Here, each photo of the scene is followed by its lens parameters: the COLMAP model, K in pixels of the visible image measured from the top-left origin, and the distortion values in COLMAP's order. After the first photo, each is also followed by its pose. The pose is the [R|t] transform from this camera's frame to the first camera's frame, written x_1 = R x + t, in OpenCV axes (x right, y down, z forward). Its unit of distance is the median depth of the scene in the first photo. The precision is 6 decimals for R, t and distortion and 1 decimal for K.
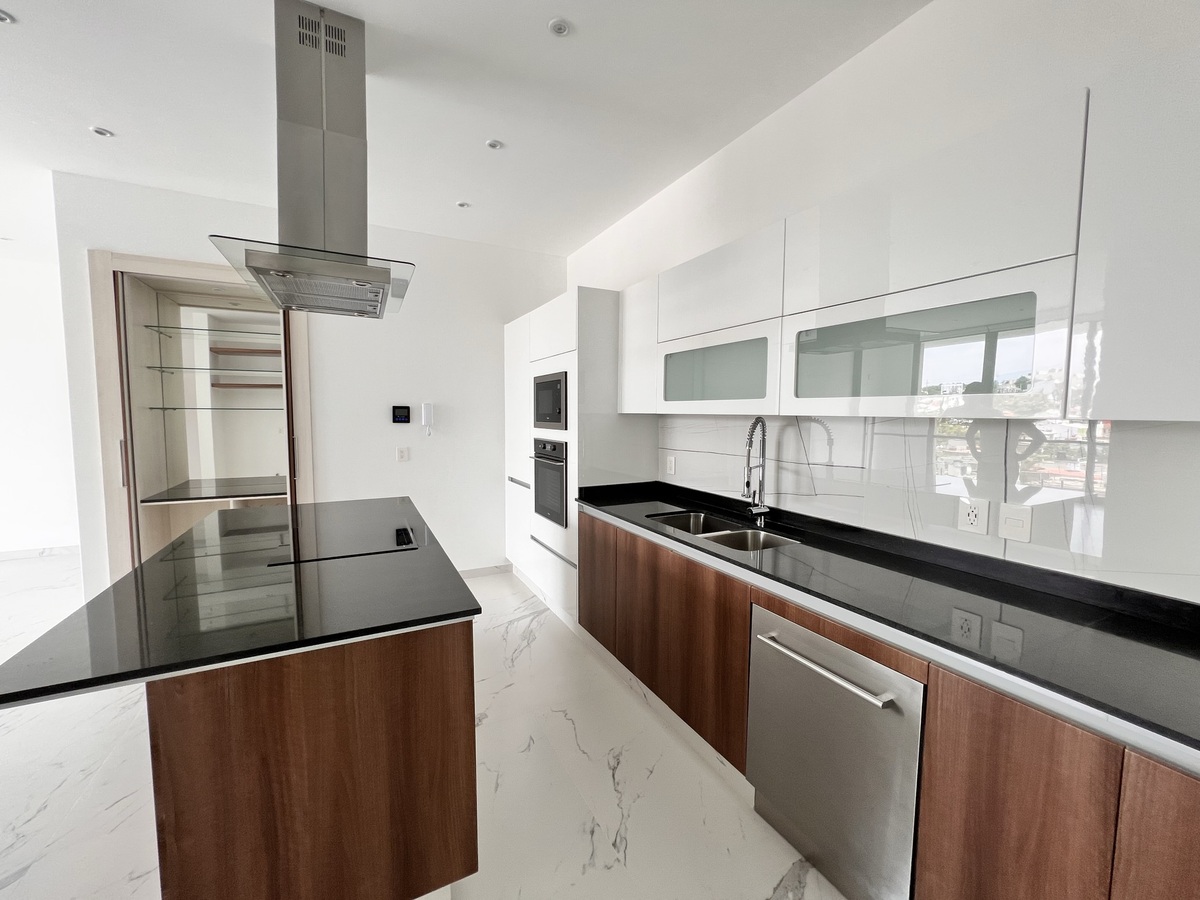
lens RADIAL K [[483.5, 0, 601.3], [0, 483.5, 497.6], [0, 0, 1]] dist [-0.000453, 0.000039]
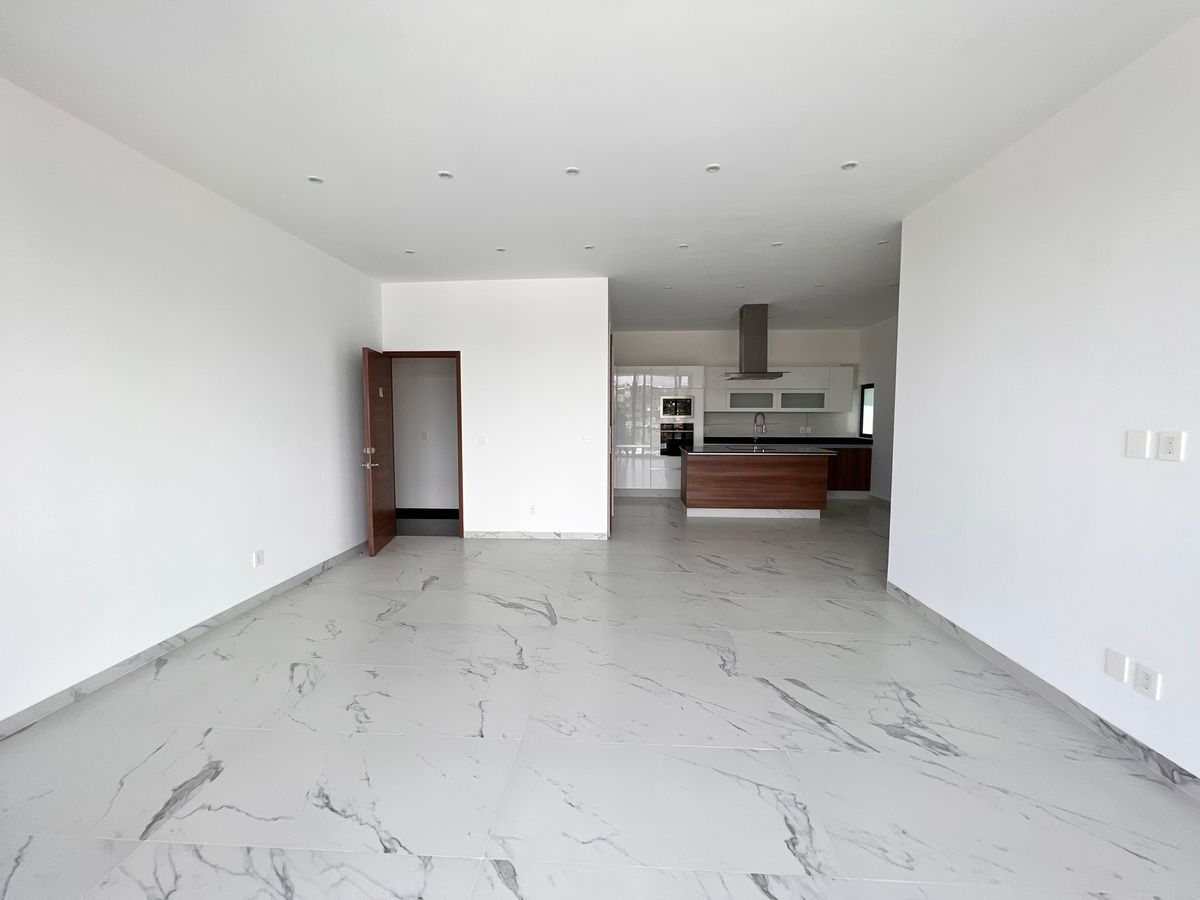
lens RADIAL K [[482.9, 0, 596.4], [0, 482.9, 446.8], [0, 0, 1]] dist [-0.000481, 0.000319]
pose [[0.511934, -0.061982, 0.856786, -2.559677], [0.151215, 0.988321, -0.018854, -0.018875], [-0.845611, 0.139211, 0.515328, 0.131073]]
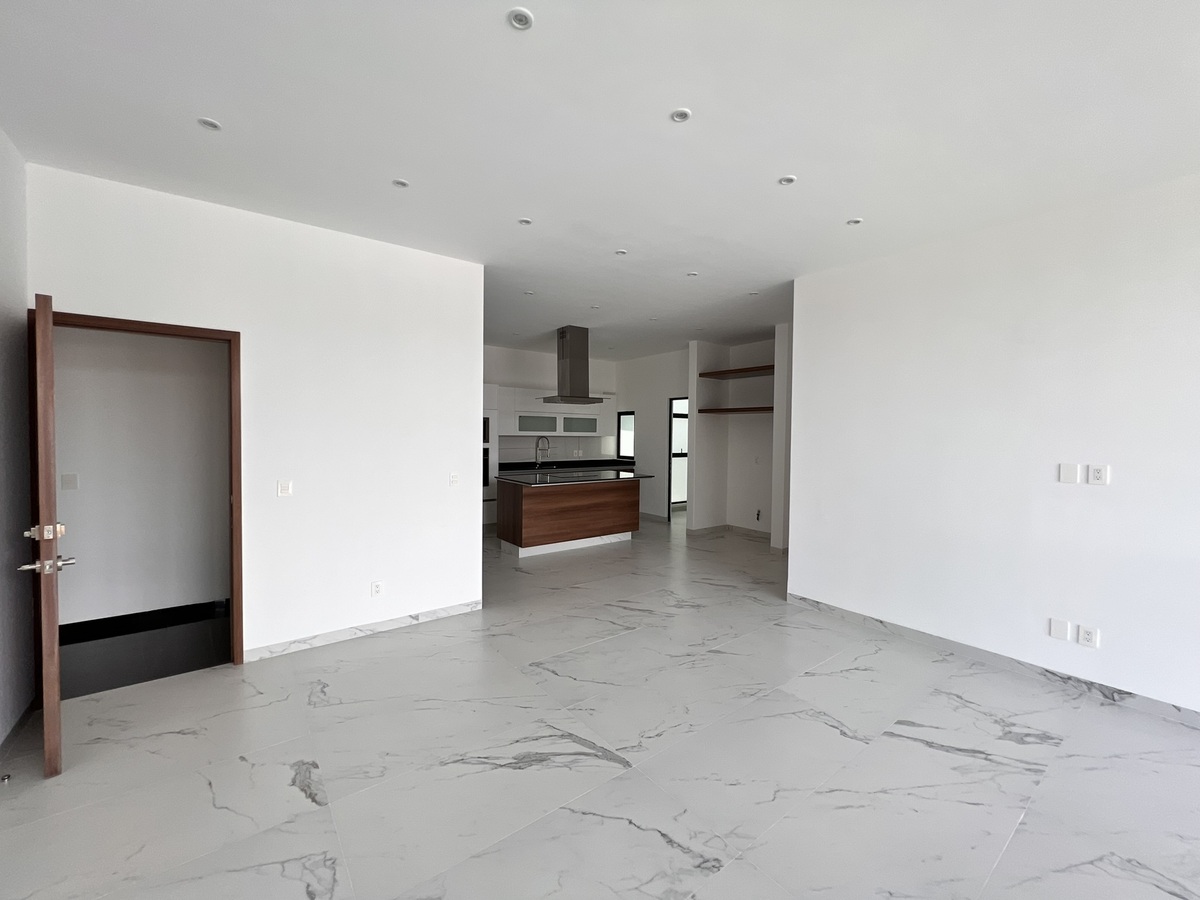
lens RADIAL K [[482.9, 0, 596.4], [0, 482.9, 446.8], [0, 0, 1]] dist [-0.000481, 0.000319]
pose [[-0.173103, -0.033184, 0.984345, -2.399333], [0.160610, 0.985103, 0.061454, -0.183694], [-0.971720, 0.168733, -0.165194, 0.902029]]
